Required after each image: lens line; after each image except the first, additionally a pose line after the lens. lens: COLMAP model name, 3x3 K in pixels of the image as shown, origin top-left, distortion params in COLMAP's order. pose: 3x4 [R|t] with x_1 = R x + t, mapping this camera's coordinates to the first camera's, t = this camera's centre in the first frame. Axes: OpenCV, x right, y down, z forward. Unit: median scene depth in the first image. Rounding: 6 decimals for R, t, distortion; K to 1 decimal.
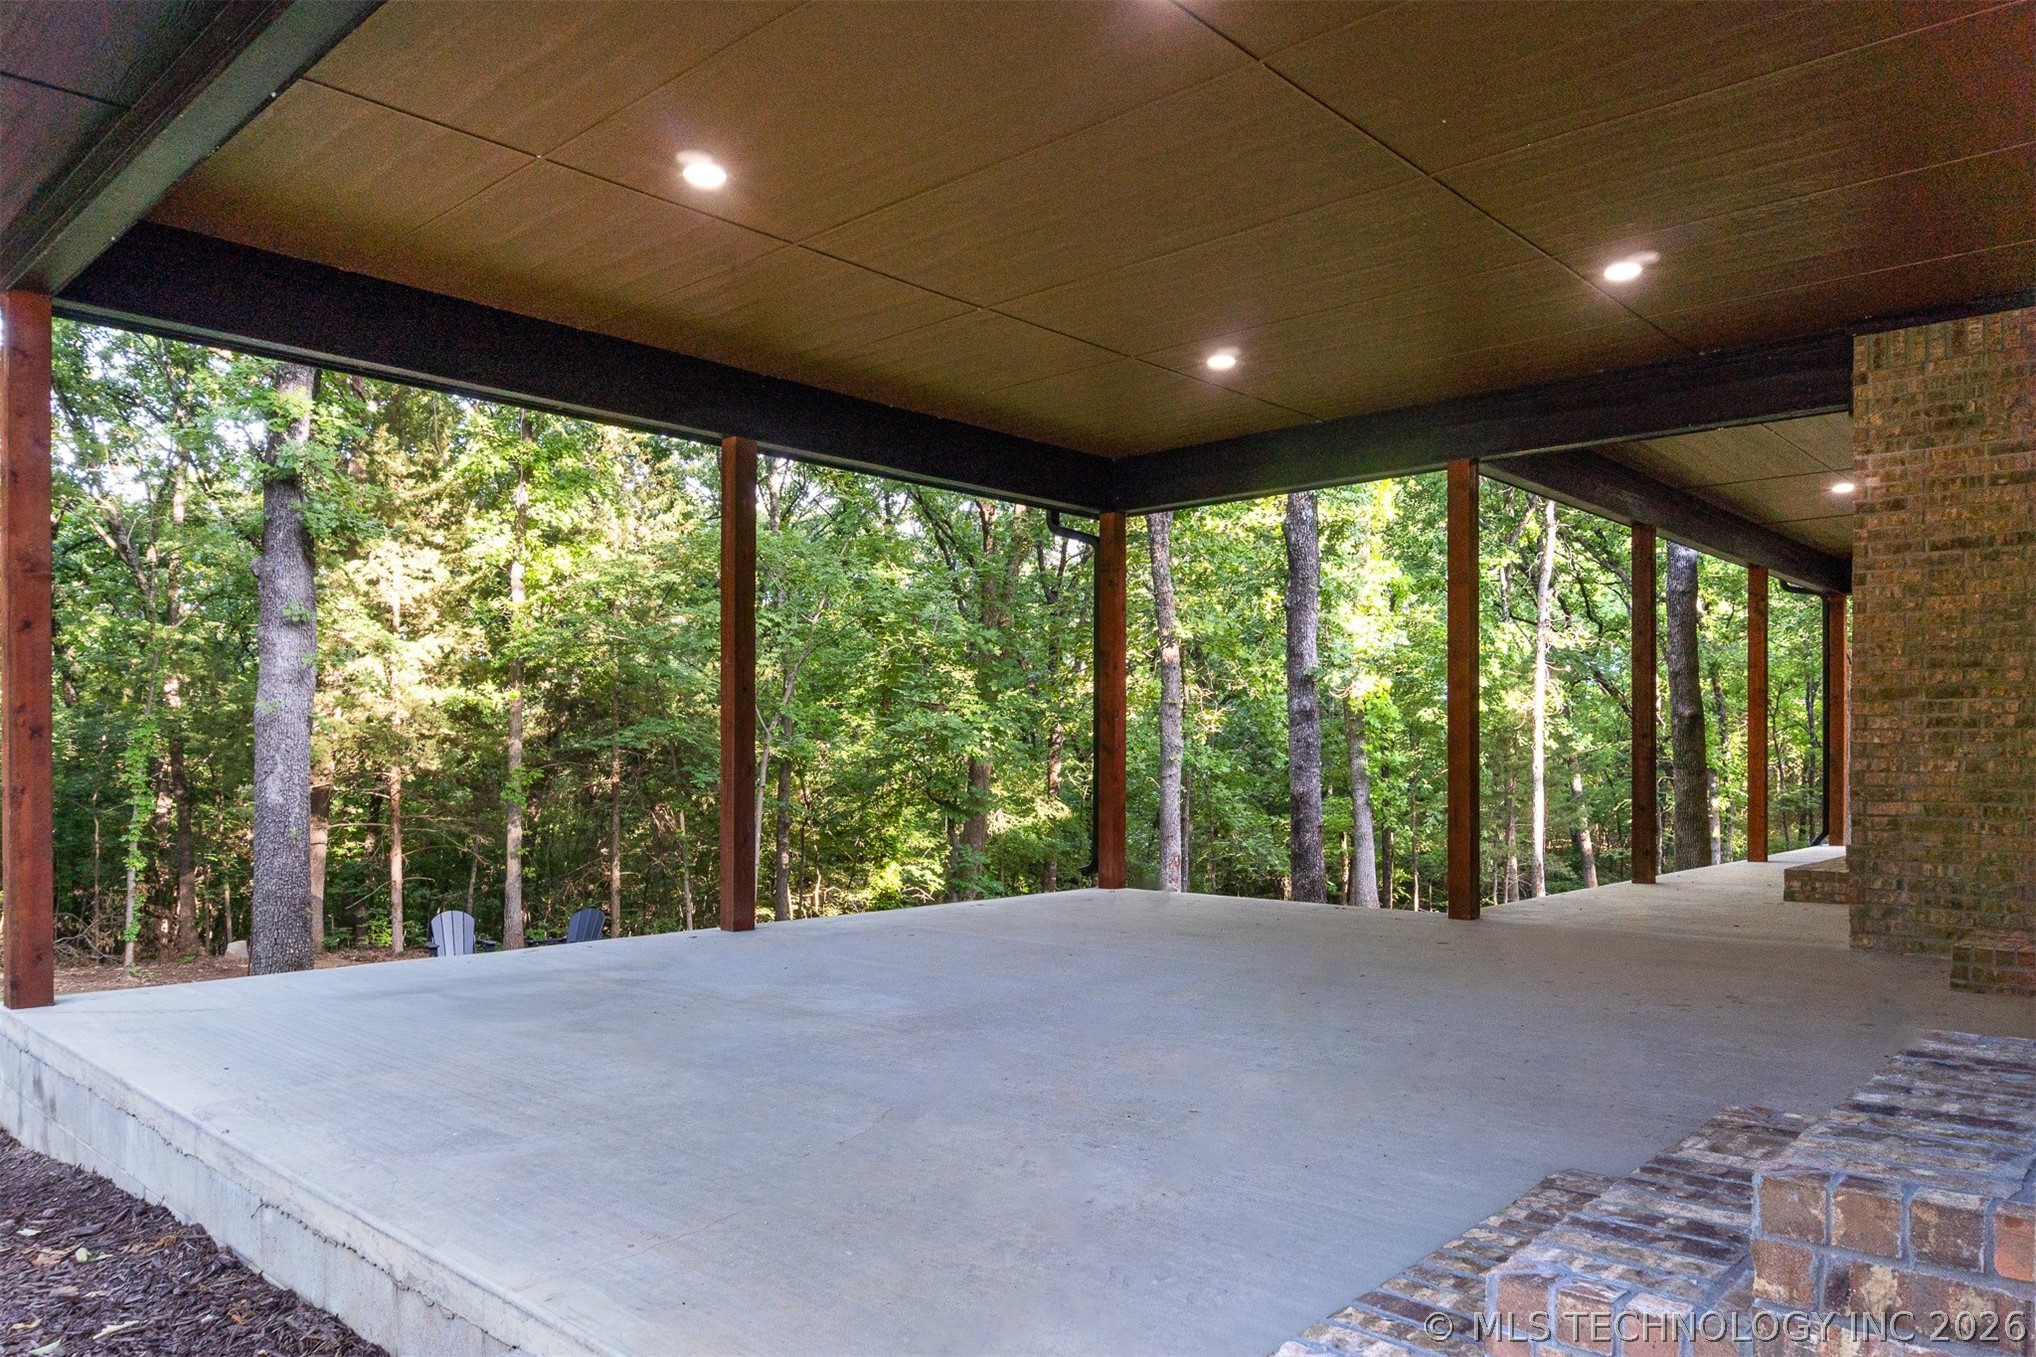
lens RADIAL K [[1368.8, 0, 1019.8], [0, 1368.8, 756.7], [0, 0, 1]] dist [-0.025239, 0.002084]
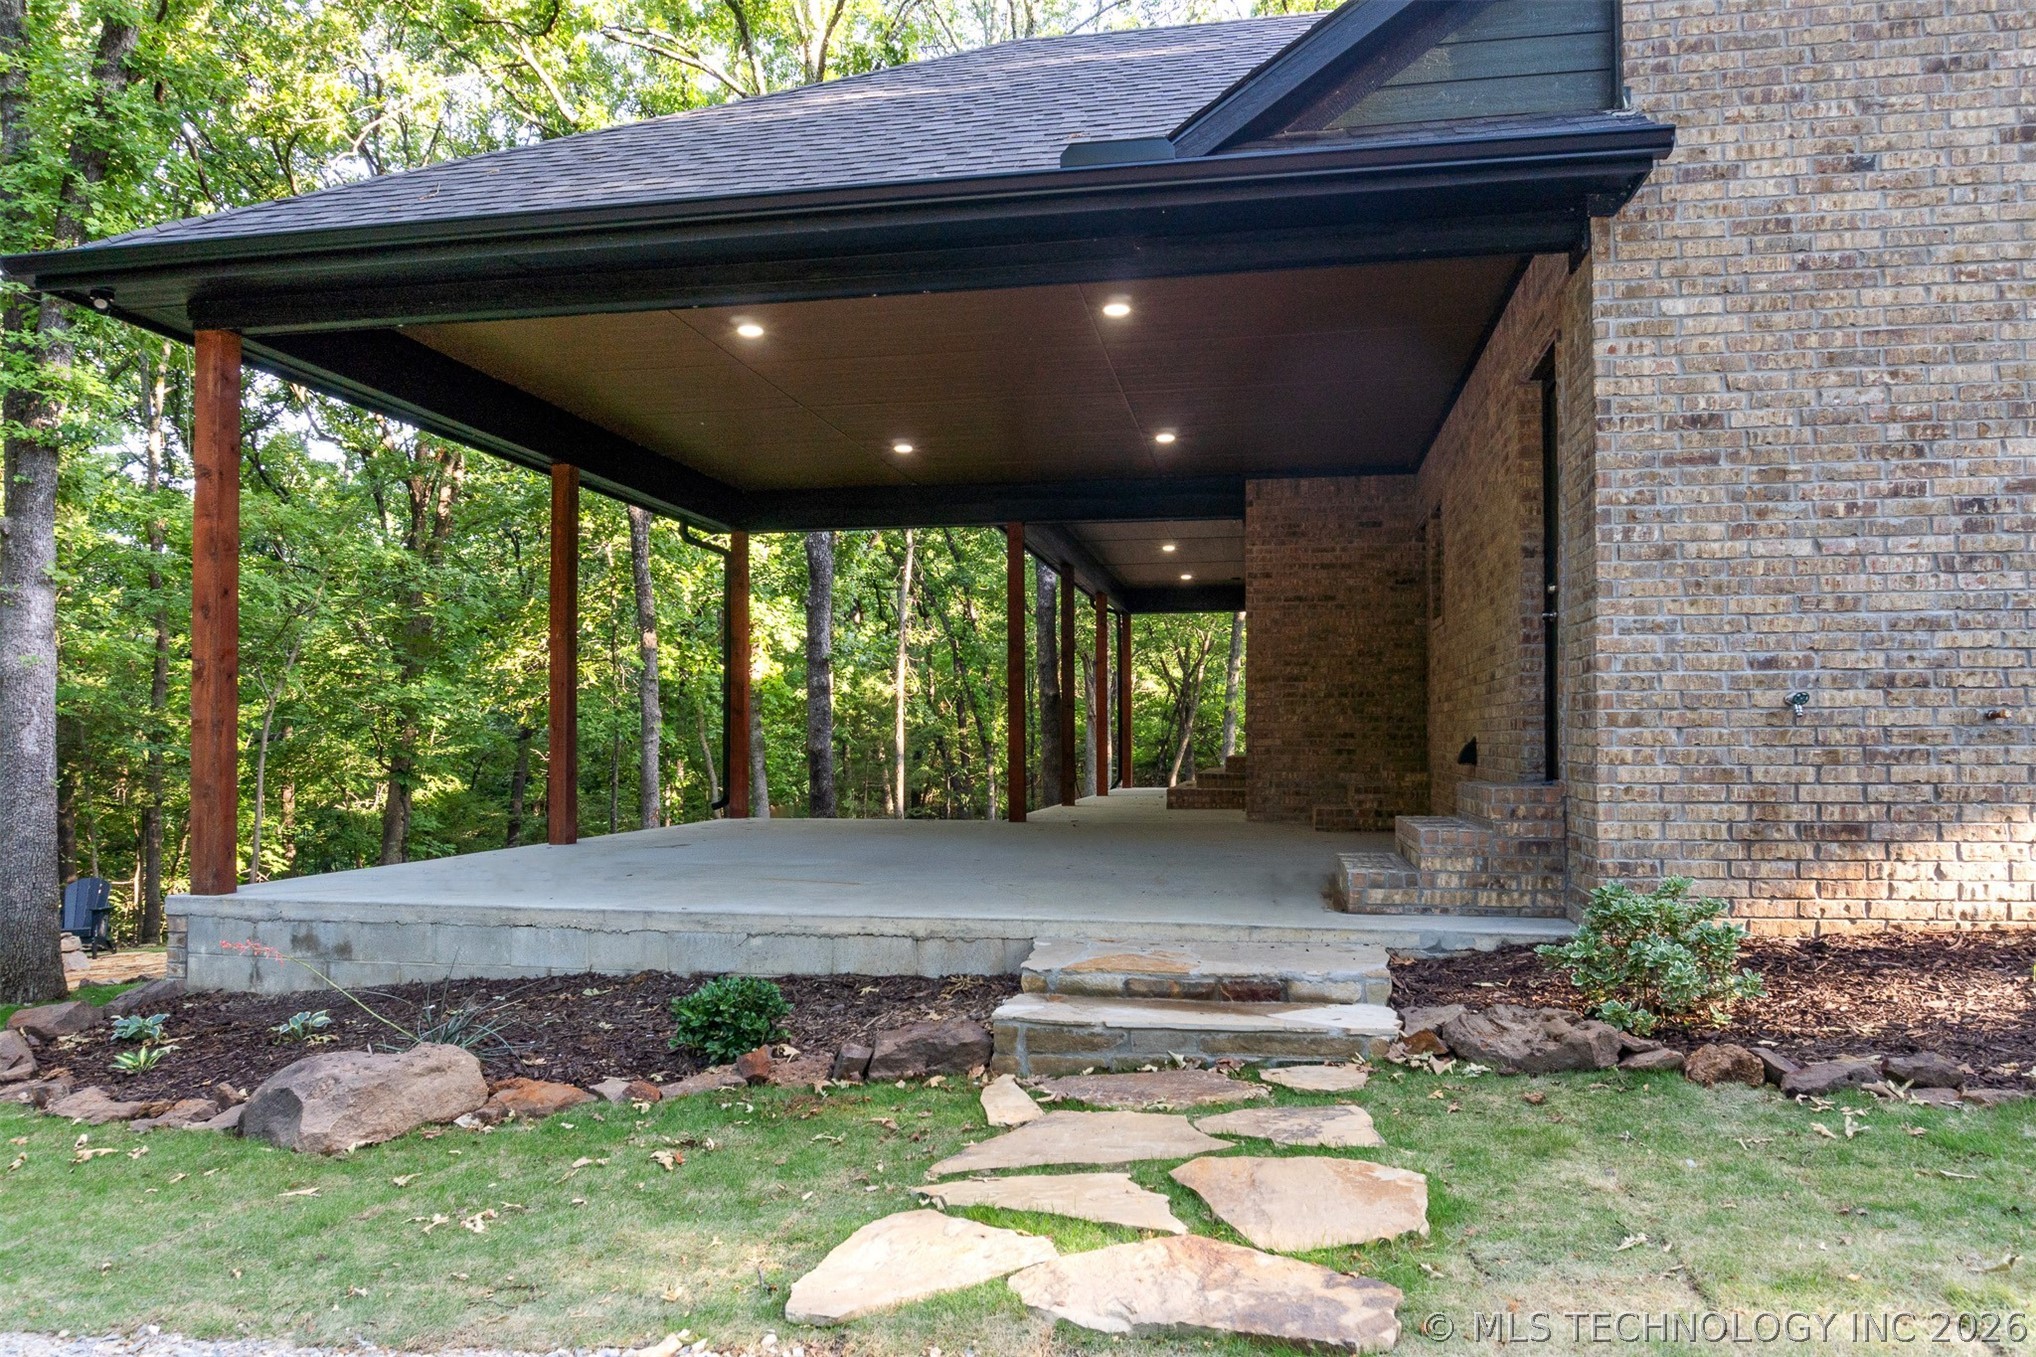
lens RADIAL K [[1331.4, 0, 1018.0], [0, 1331.4, 678.5], [0, 0, 1]] dist [-0.024184, 0.000190]
pose [[0.853942, 0.021353, 0.519930, -0.422468], [0.002423, 0.998984, -0.045007, 0.023678], [-0.520363, 0.039693, 0.853022, -0.255550]]
